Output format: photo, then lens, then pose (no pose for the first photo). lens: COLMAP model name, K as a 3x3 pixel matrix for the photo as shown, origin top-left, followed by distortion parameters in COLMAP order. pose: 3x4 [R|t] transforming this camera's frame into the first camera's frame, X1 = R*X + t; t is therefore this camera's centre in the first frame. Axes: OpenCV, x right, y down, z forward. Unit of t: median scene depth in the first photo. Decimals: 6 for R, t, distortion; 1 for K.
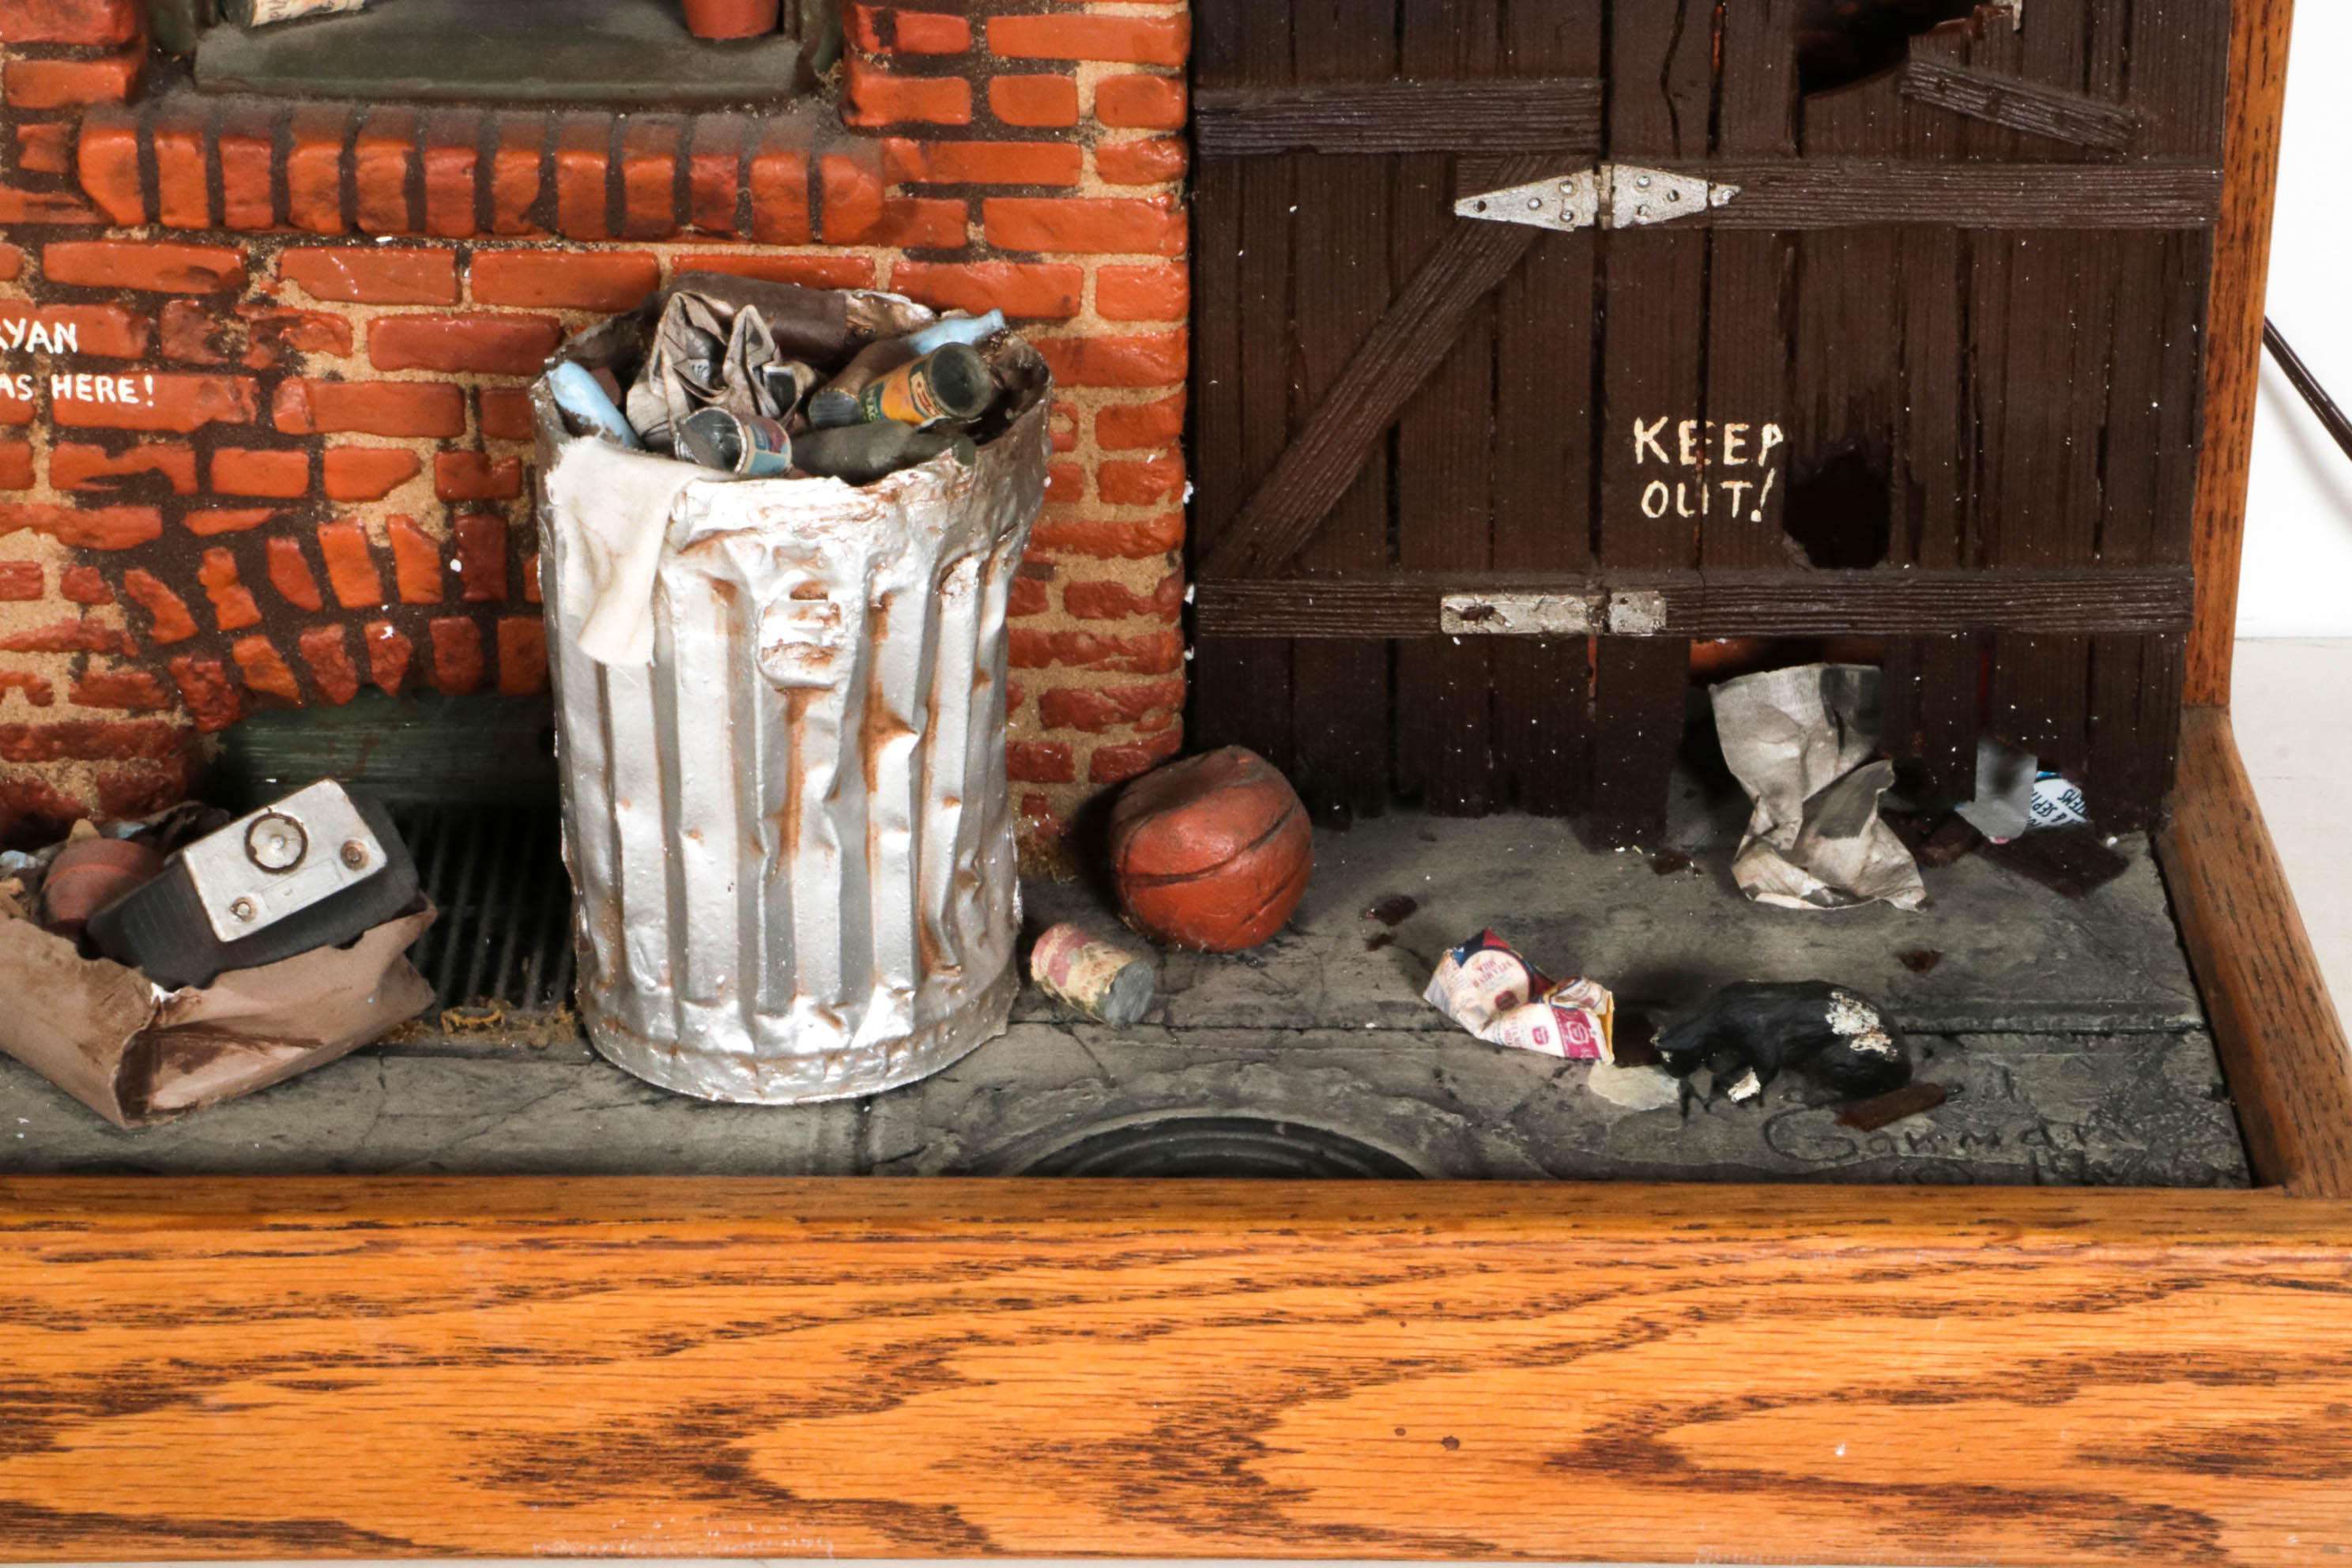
lens RADIAL K [[5884.1, 0, 1220.7], [0, 5884.1, 789.1], [0, 0, 1]] dist [0.268810, 0.700242]
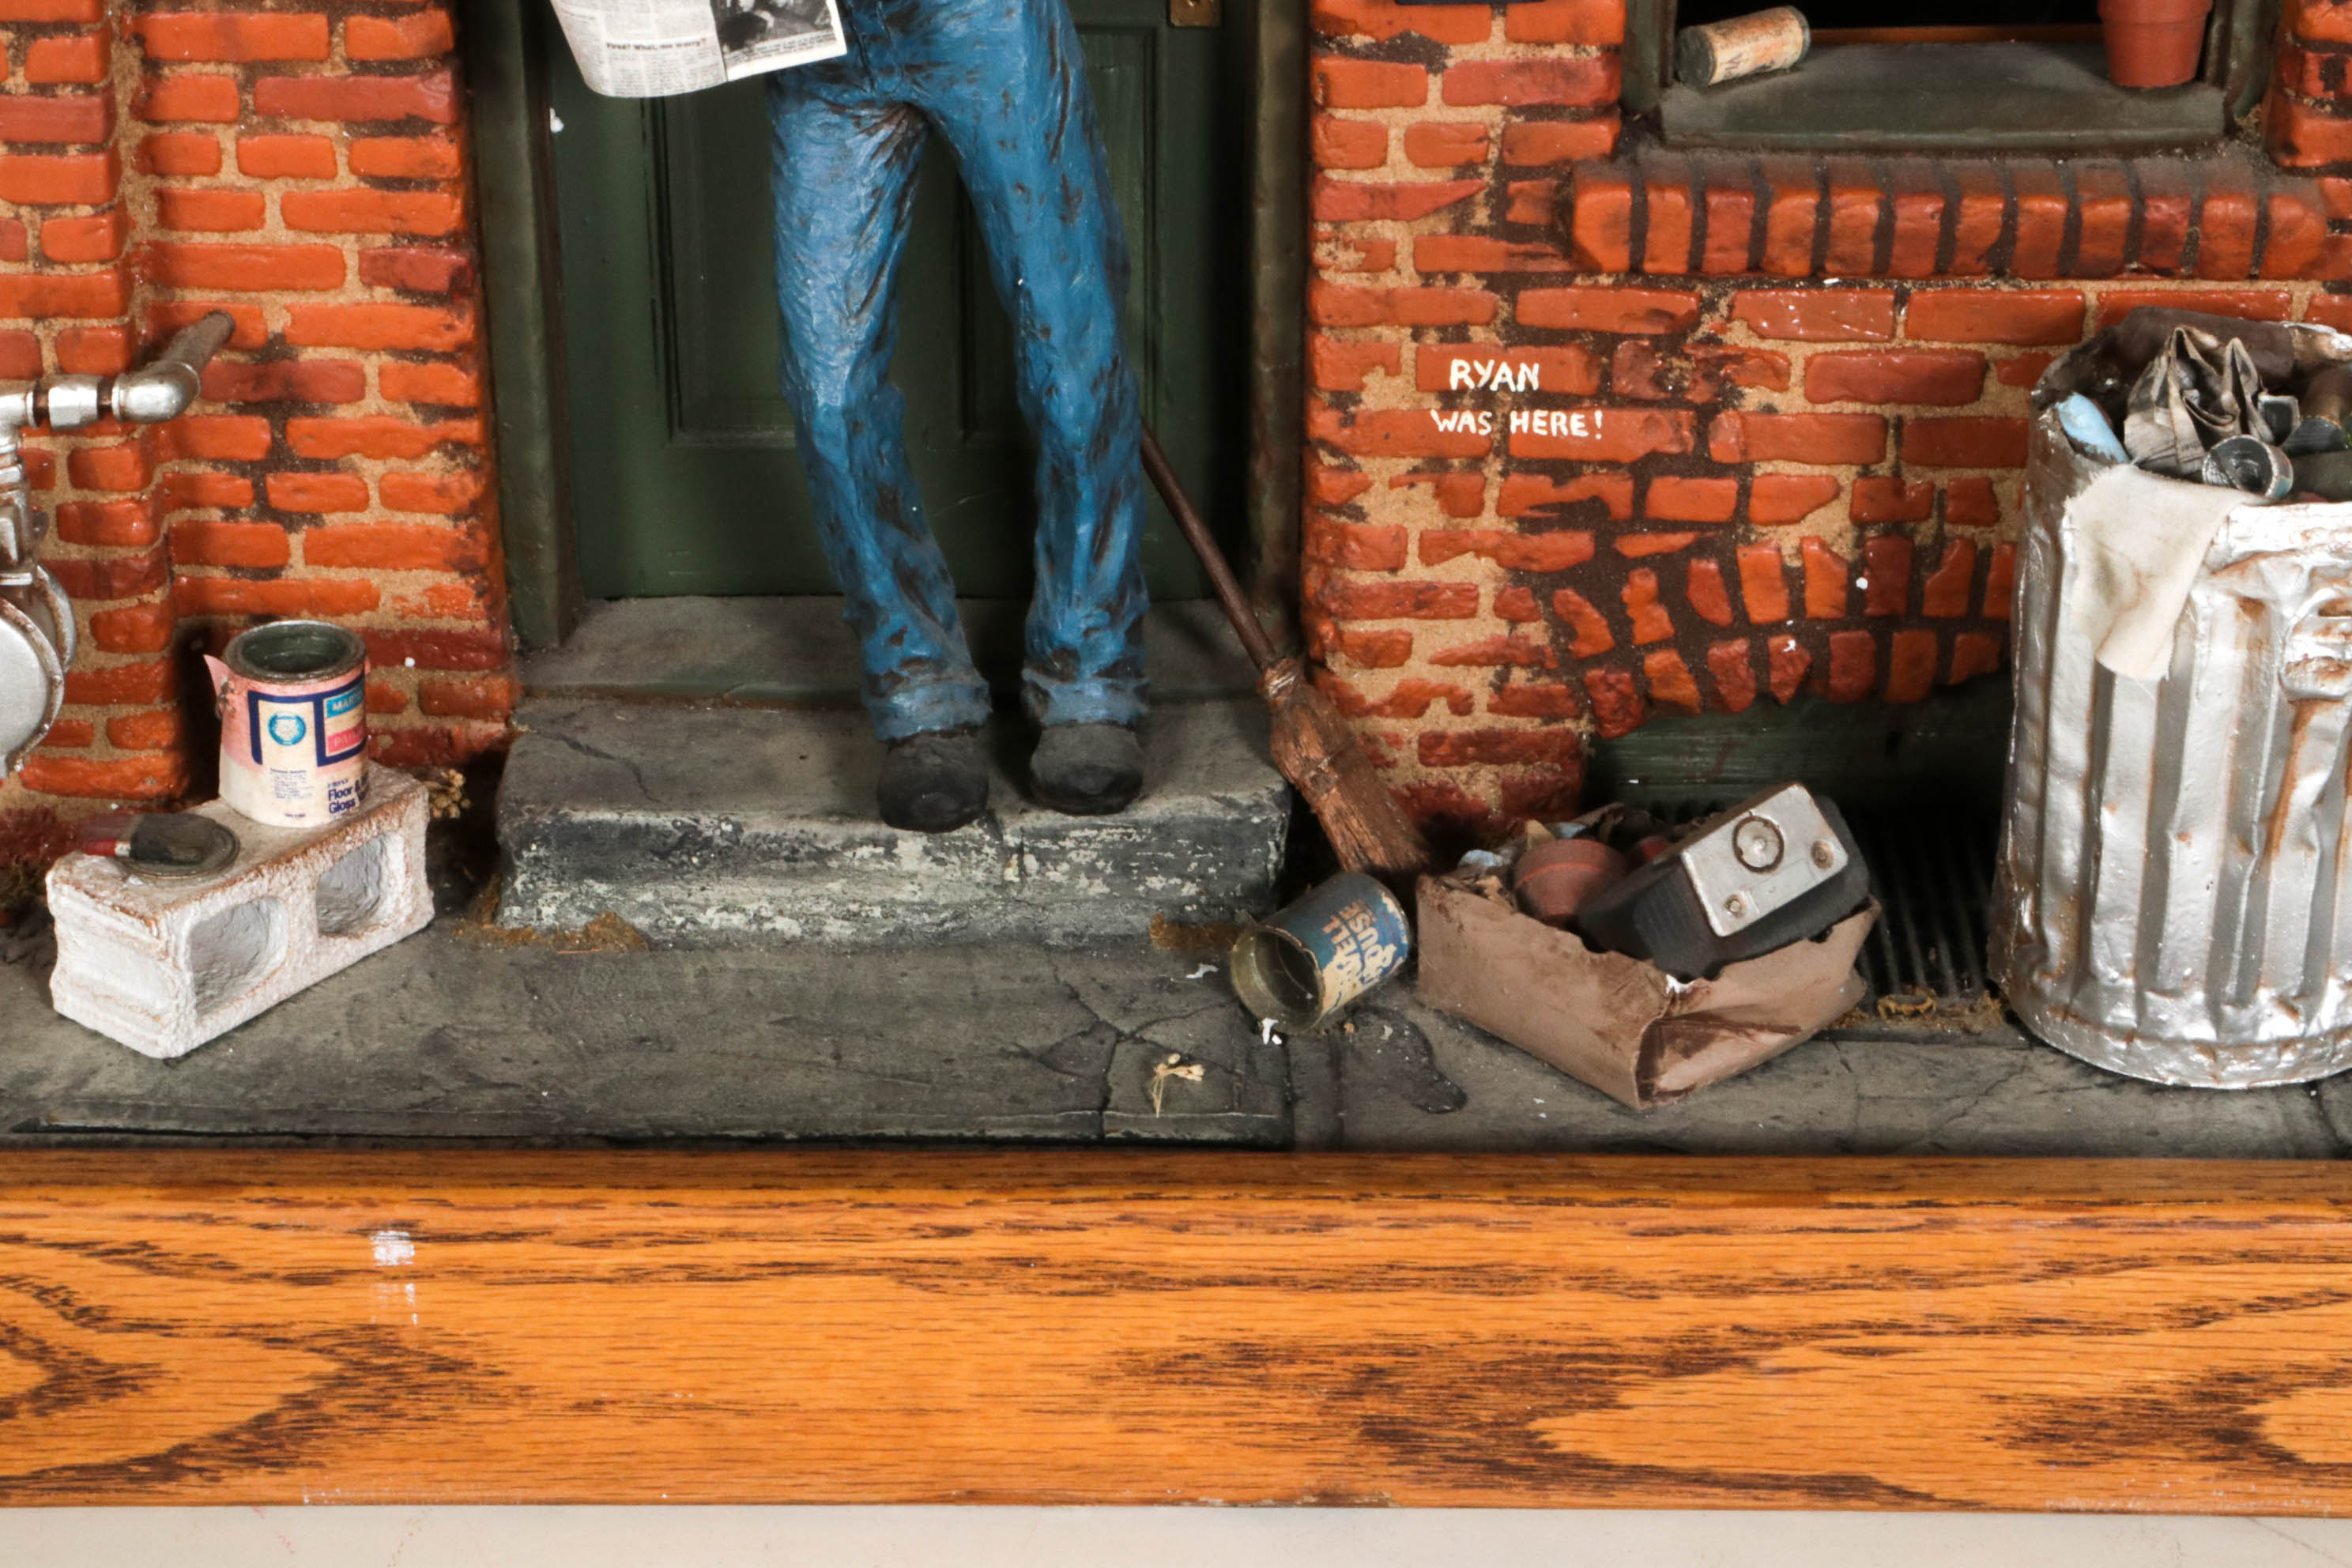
lens RADIAL K [[5133.8, 0, 1200.7], [0, 5133.8, 816.3], [0, 0, 1]] dist [0.163309, 0.760382]
pose [[0.999988, -0.003278, -0.003563, -0.253949], [0.003332, 0.999877, 0.015304, -0.010496], [0.003513, -0.015316, 0.999877, 0.064212]]
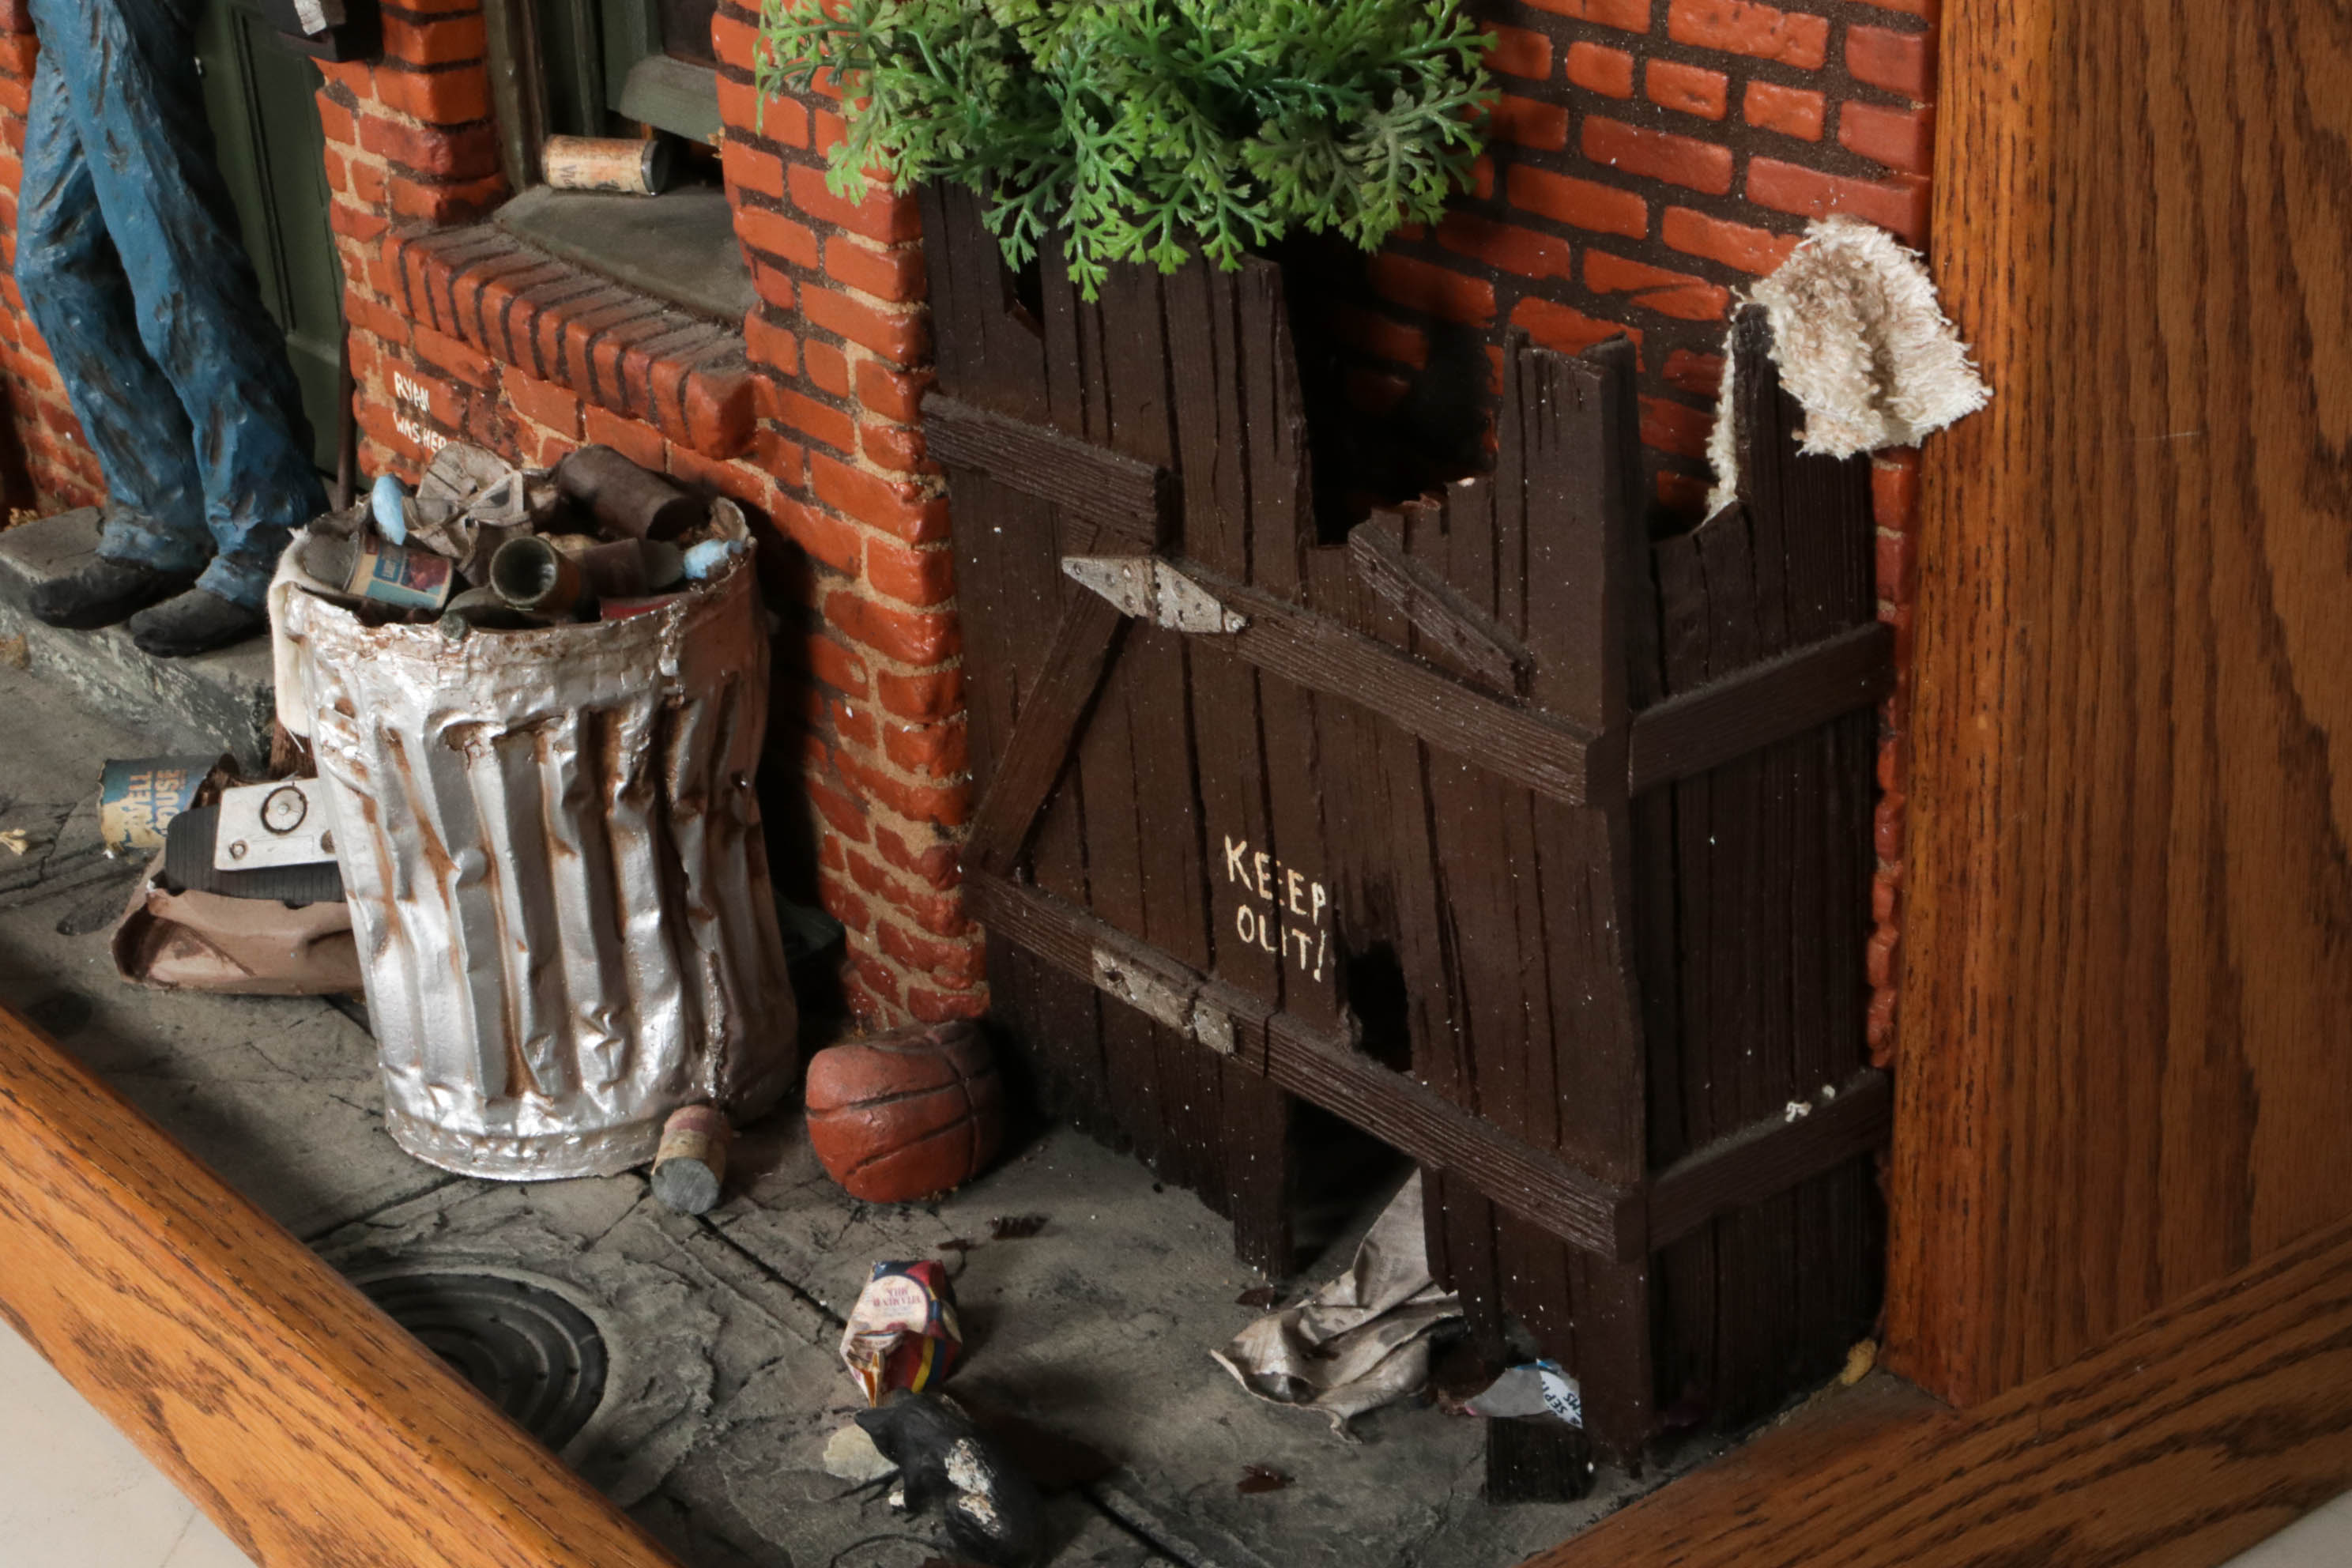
lens RADIAL K [[3880.5, 0, 1176.0], [0, 3880.5, 784.0], [0, 0, 1]] dist [0.085748, 0.127331]
pose [[0.614856, 0.289041, -0.733763, 0.543615], [-0.308438, 0.944440, 0.113575, -0.143949], [0.725823, 0.156488, 0.669845, 0.581467]]
